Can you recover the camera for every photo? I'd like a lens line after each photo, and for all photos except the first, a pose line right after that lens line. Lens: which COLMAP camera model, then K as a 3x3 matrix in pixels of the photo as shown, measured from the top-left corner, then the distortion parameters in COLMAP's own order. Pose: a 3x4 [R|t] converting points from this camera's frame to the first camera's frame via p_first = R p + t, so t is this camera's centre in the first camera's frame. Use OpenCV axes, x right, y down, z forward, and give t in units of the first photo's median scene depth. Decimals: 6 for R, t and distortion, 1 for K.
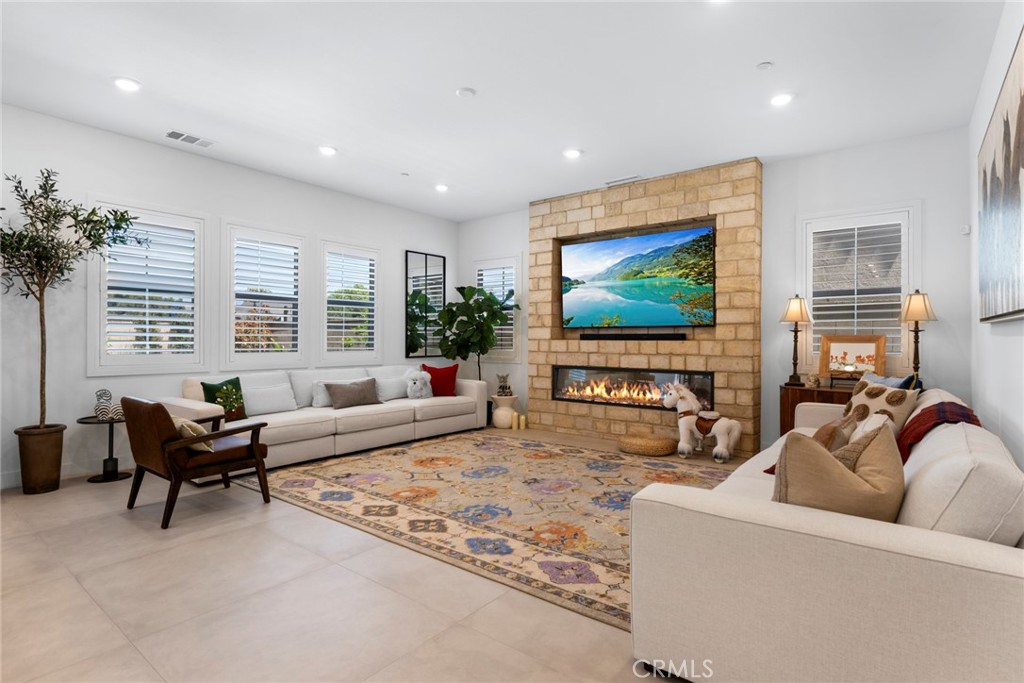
lens RADIAL K [[507.3, 0, 512.0], [0, 507.3, 341.5], [0, 0, 1]] dist [-0.001983, -0.000550]
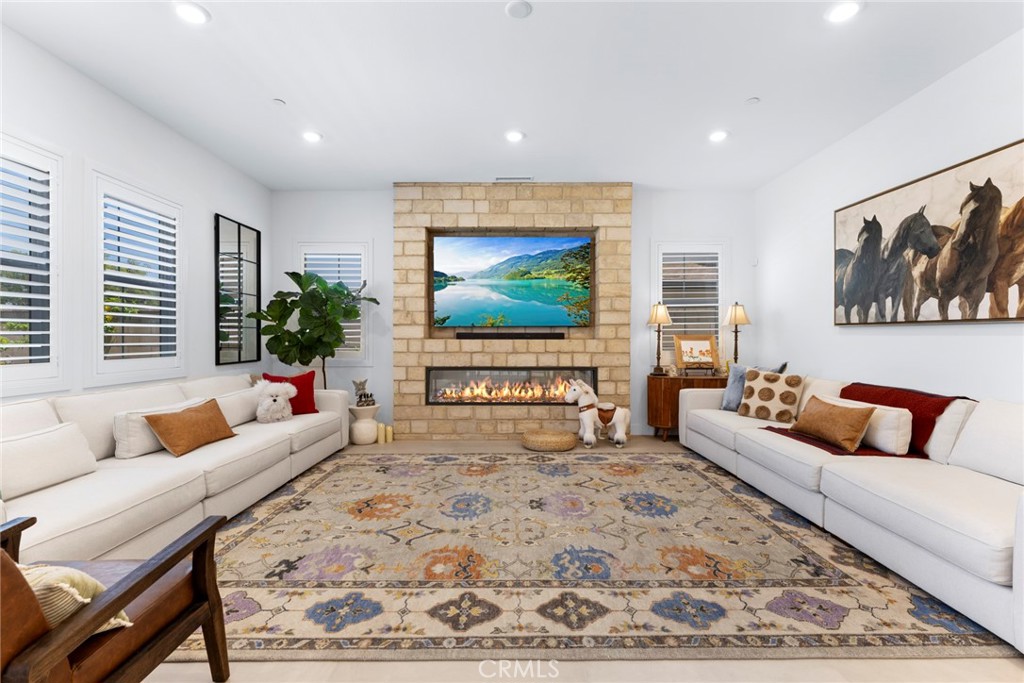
lens RADIAL K [[444.5, 0, 512.0], [0, 444.5, 341.5], [0, 0, 1]] dist [-0.001867, -0.000200]
pose [[0.788392, -0.006913, 0.615135, -0.338896], [0.004901, 0.999976, 0.004957, -0.002393], [-0.615154, -0.000893, 0.788406, 0.325523]]
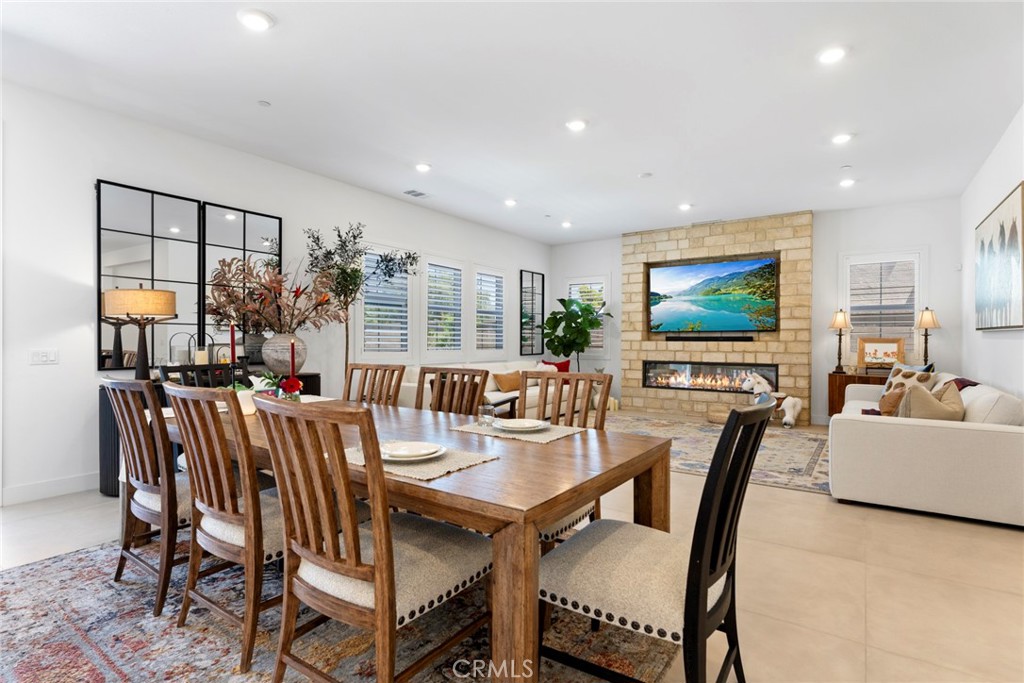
lens RADIAL K [[503.0, 0, 512.0], [0, 503.0, 341.5], [0, 0, 1]] dist [-0.003818, -0.000314]
pose [[0.998683, 0.001145, 0.051302, -0.376104], [-0.001032, 0.999997, -0.002221, 0.001563], [-0.051304, 0.002165, 0.998681, -0.310549]]
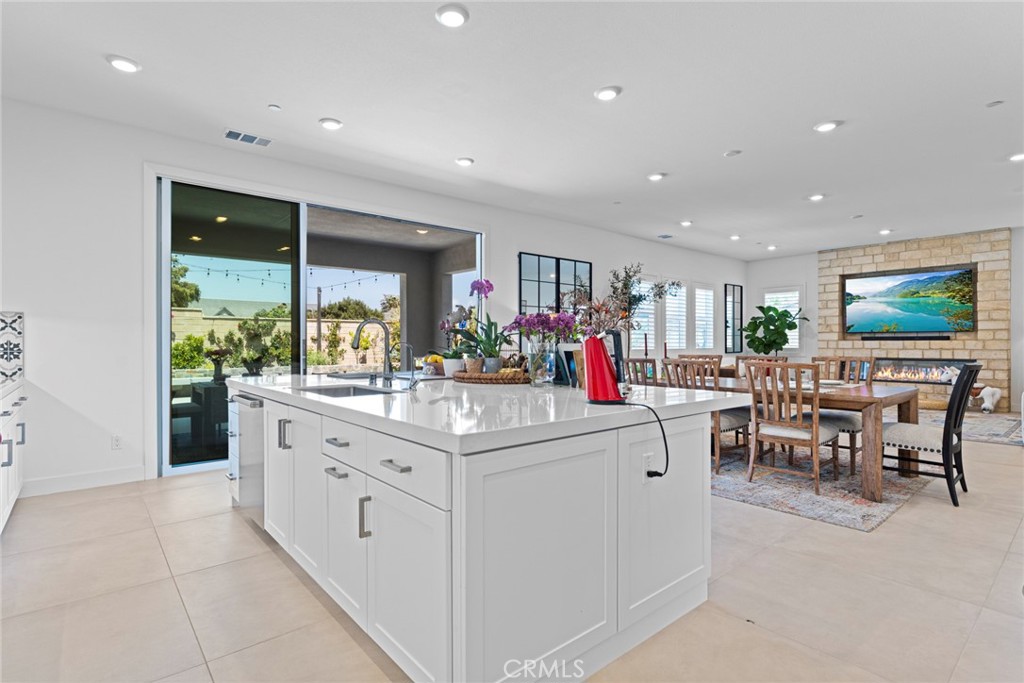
lens RADIAL K [[503.5, 0, 512.0], [0, 503.5, 341.5], [0, 0, 1]] dist [0.000171, -0.000450]
pose [[0.980009, -0.005992, -0.198863, -0.695498], [0.004925, 0.999971, -0.005863, 0.004243], [0.198892, 0.004767, 0.980010, -0.820877]]
